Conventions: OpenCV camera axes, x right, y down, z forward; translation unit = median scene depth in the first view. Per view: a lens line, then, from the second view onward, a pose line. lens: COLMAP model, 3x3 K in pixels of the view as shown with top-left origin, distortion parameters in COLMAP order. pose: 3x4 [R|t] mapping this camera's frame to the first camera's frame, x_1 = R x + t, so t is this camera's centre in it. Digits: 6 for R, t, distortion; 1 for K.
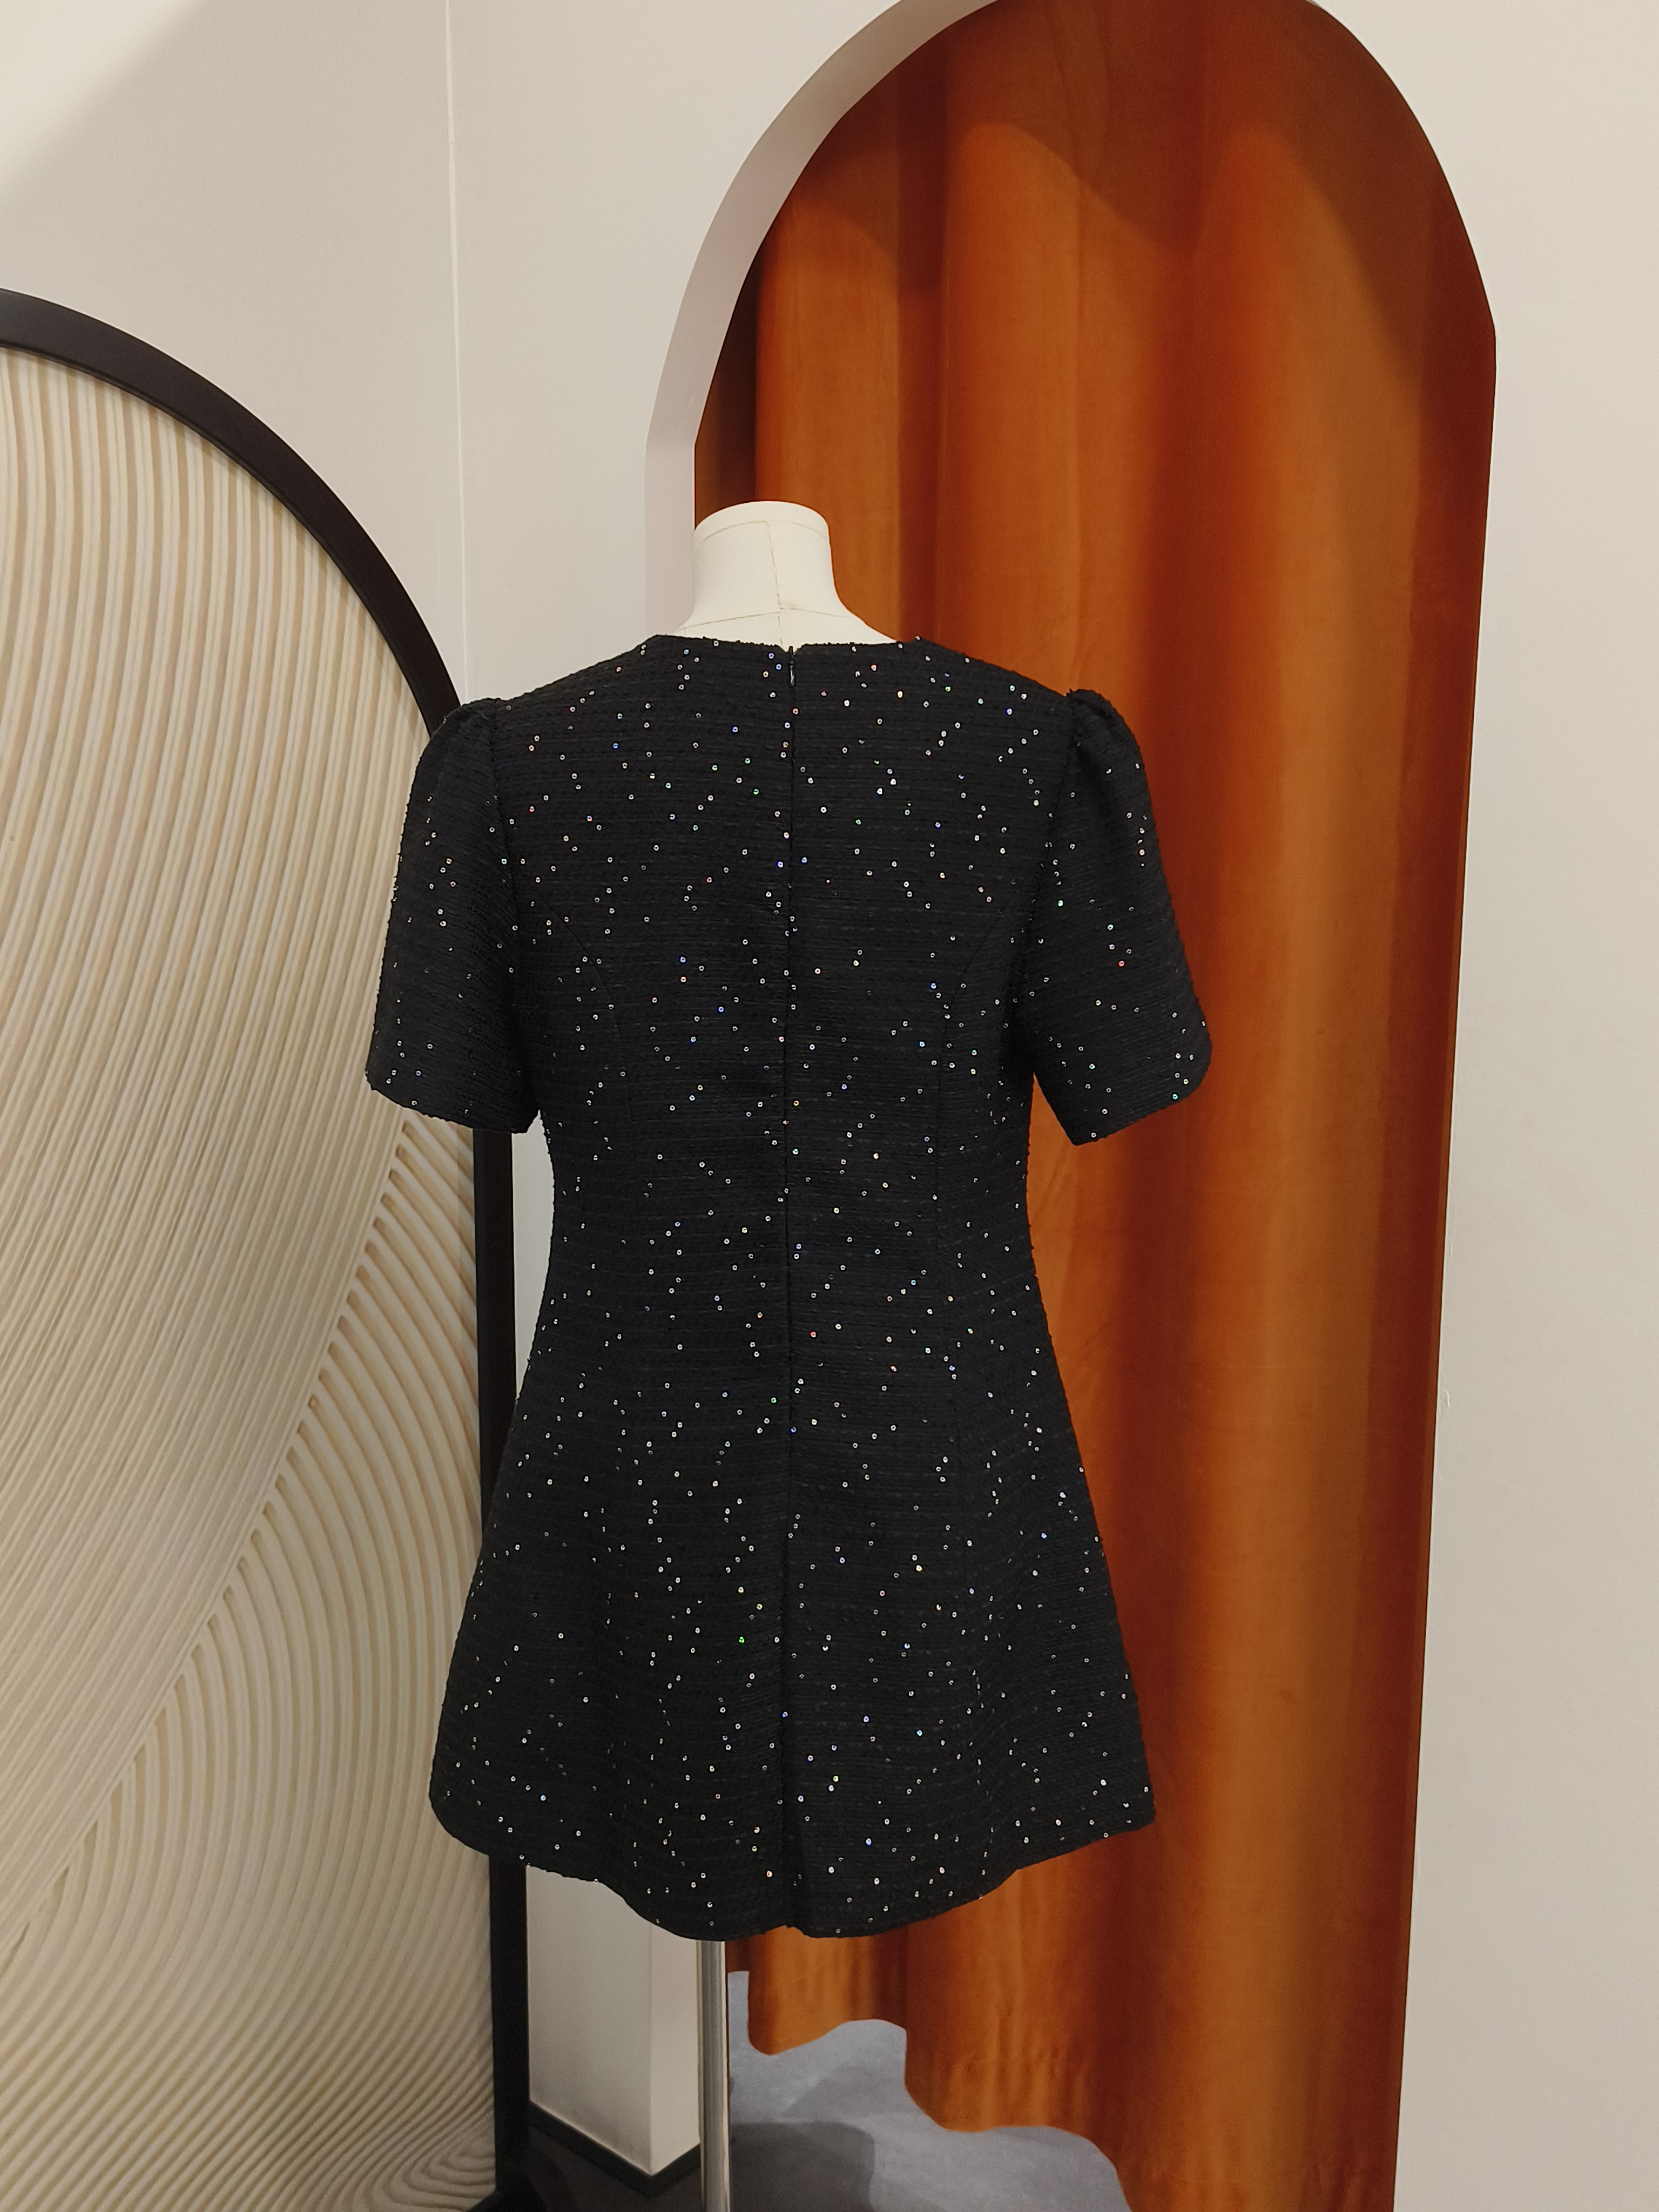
lens RADIAL K [[2093.5, 0, 806.0], [0, 2093.5, 1117.0], [0, 0, 1]] dist [0.036221, 0.000000]
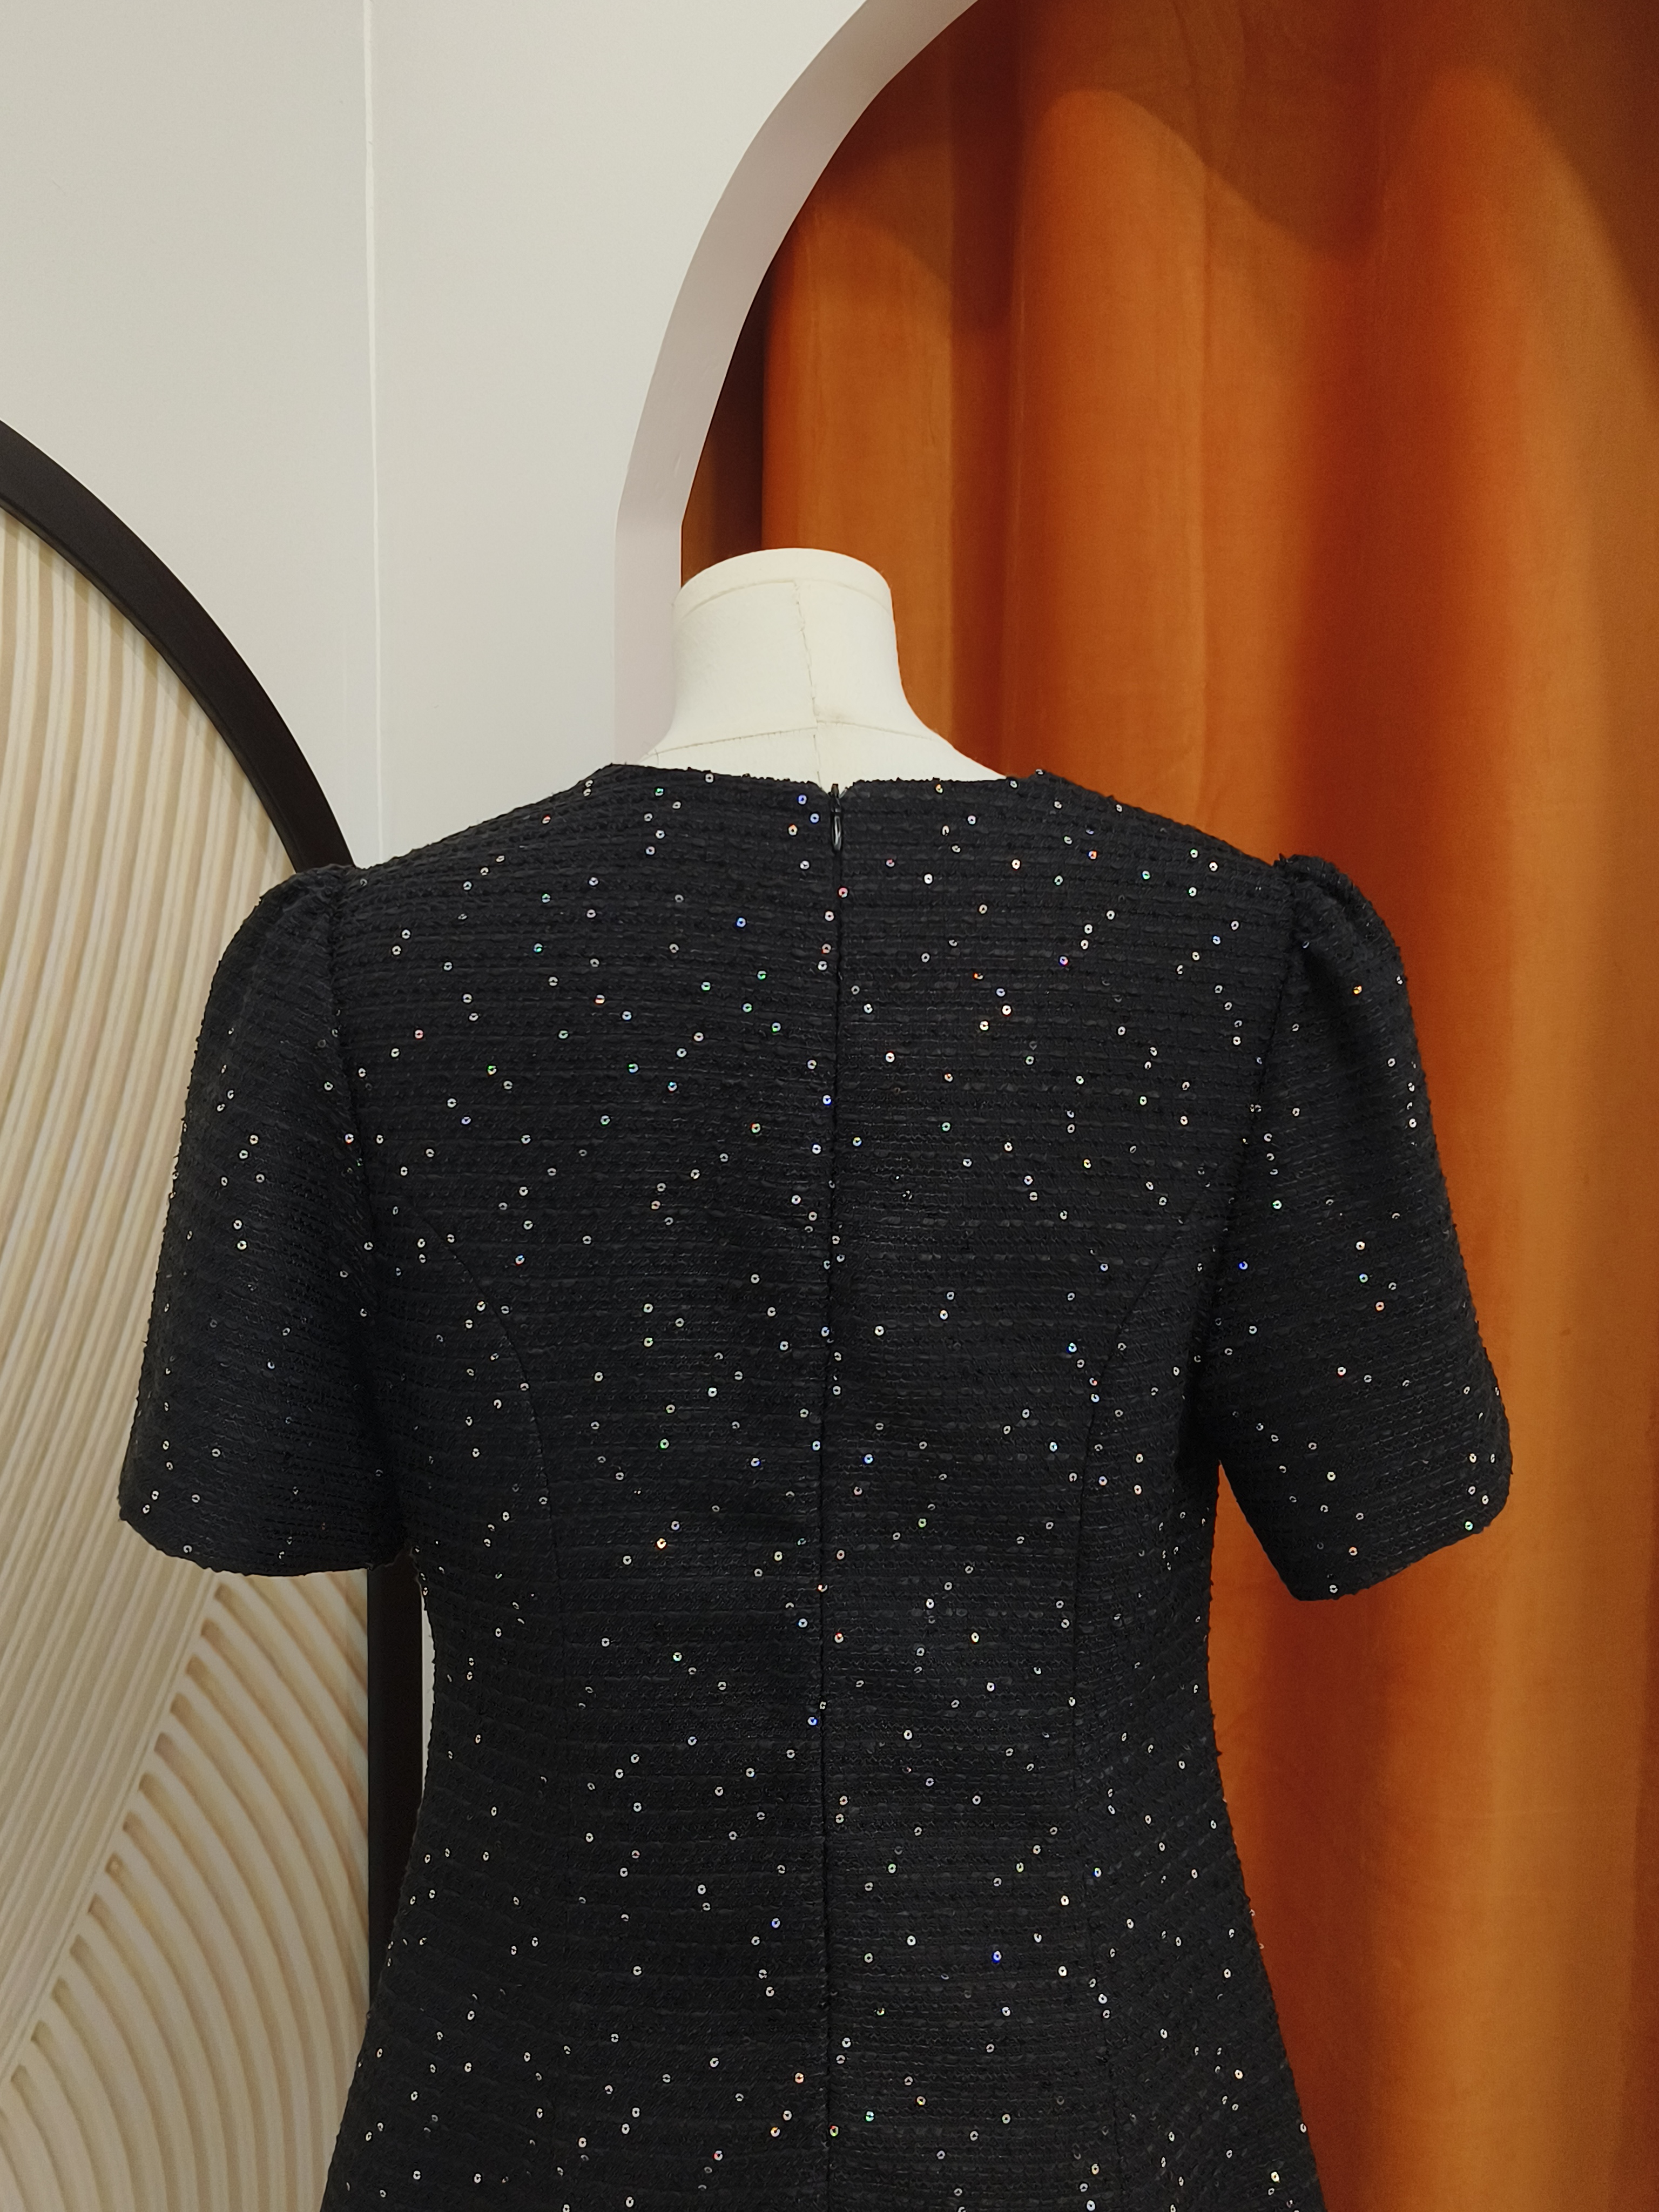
lens RADIAL K [[2093.5, 0, 823.5], [0, 2093.5, 1102.0], [0, 0, 1]] dist [0.036221, 0.000000]
pose [[0.999906, 0.003454, 0.013282, -0.013045], [-0.002468, 0.997289, -0.073540, -0.065971], [-0.013500, 0.073501, 0.997204, 0.301237]]
